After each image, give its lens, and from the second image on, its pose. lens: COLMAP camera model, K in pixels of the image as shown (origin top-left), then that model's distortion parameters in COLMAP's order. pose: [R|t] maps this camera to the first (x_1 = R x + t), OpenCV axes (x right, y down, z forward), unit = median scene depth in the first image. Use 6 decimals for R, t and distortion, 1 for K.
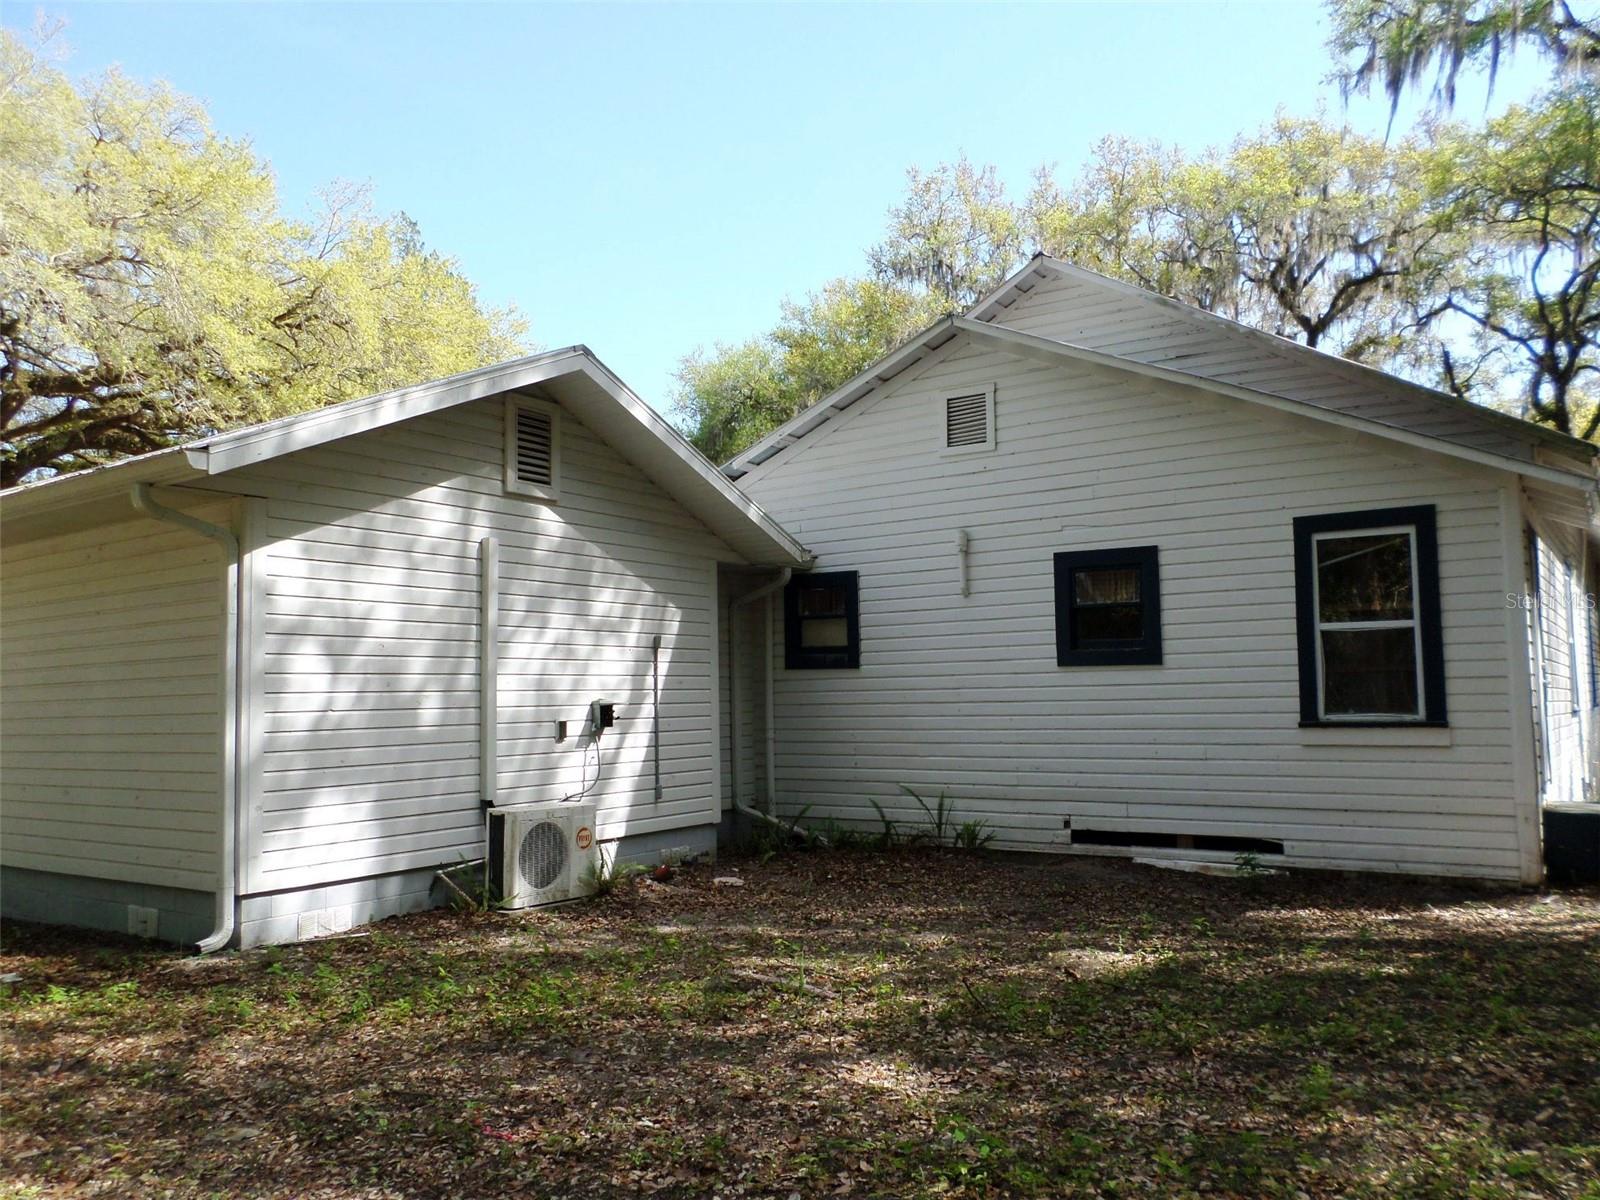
lens RADIAL K [[1202.4, 0, 785.5], [0, 1202.4, 588.8], [0, 0, 1]] dist [-0.020621, 0.008611]
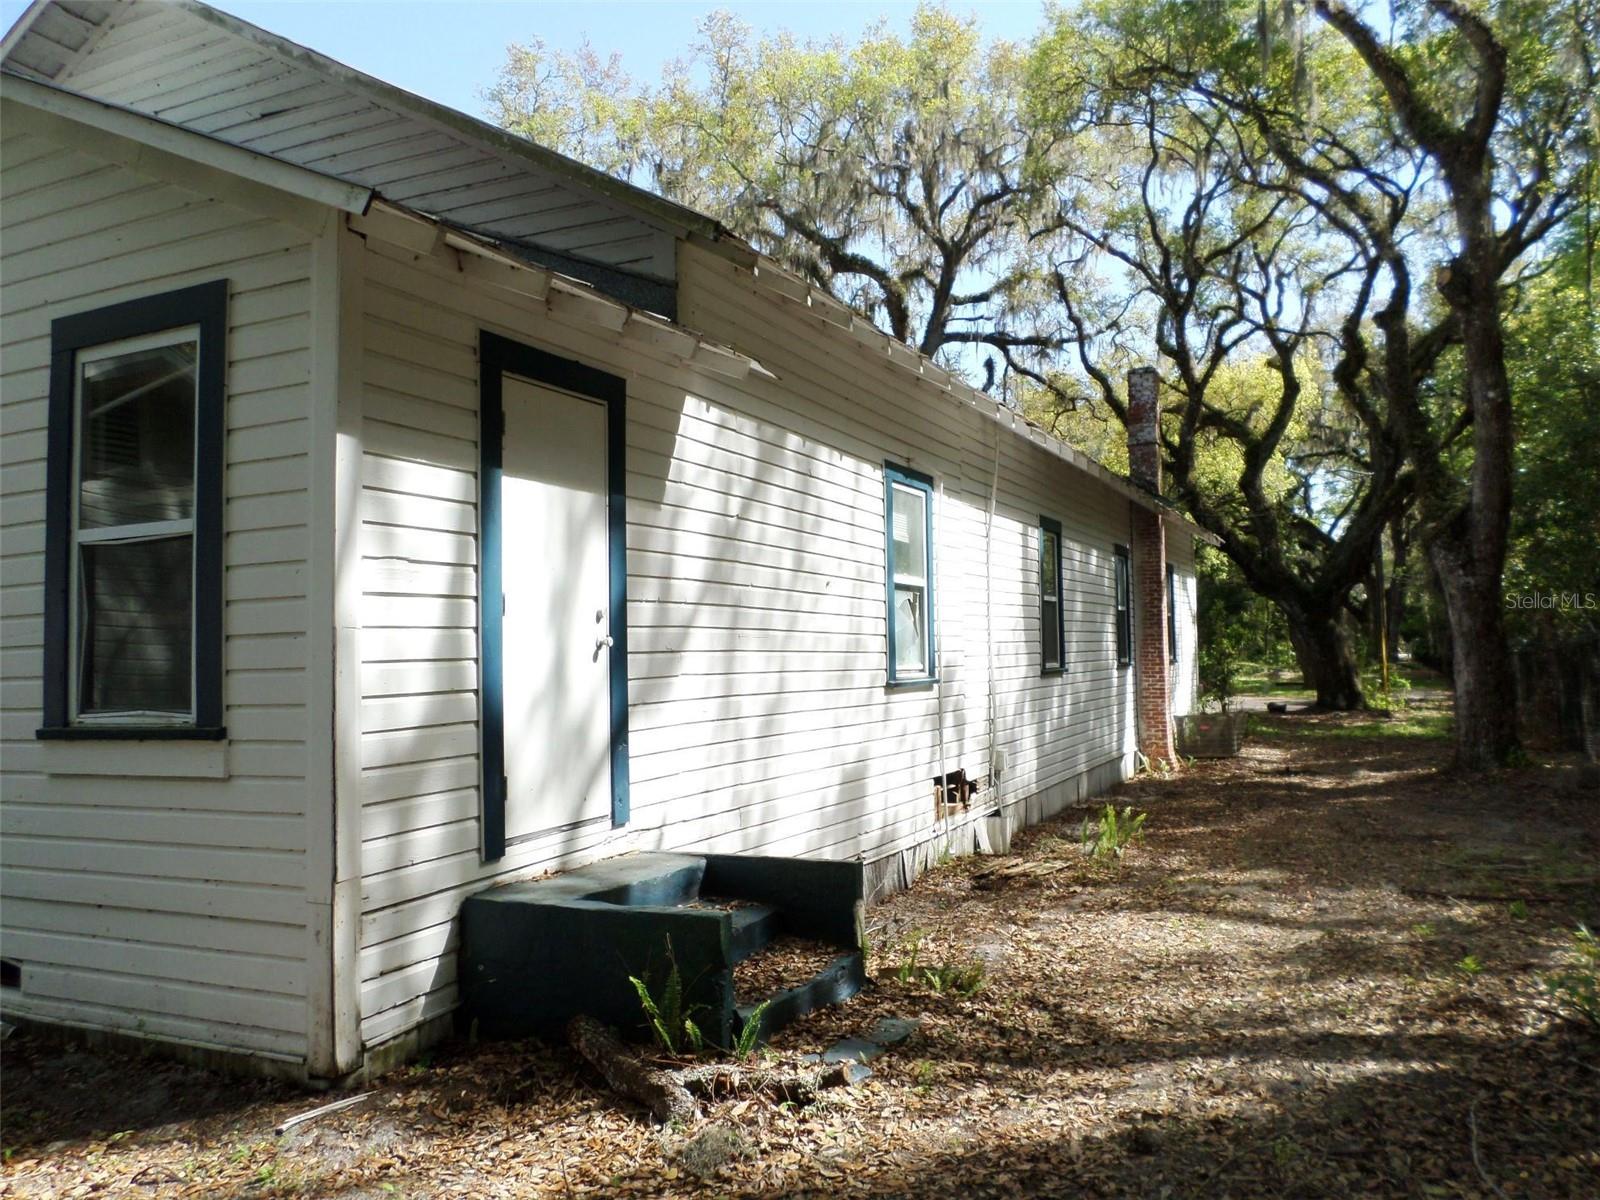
lens RADIAL K [[1202.4, 0, 816.7], [0, 1202.4, 613.3], [0, 0, 1]] dist [-0.020621, 0.008611]
pose [[0.981974, -0.006017, 0.188922, 0.654338], [-0.003243, 0.998810, 0.048666, 0.038176], [-0.188990, -0.048401, 0.980785, 0.454892]]
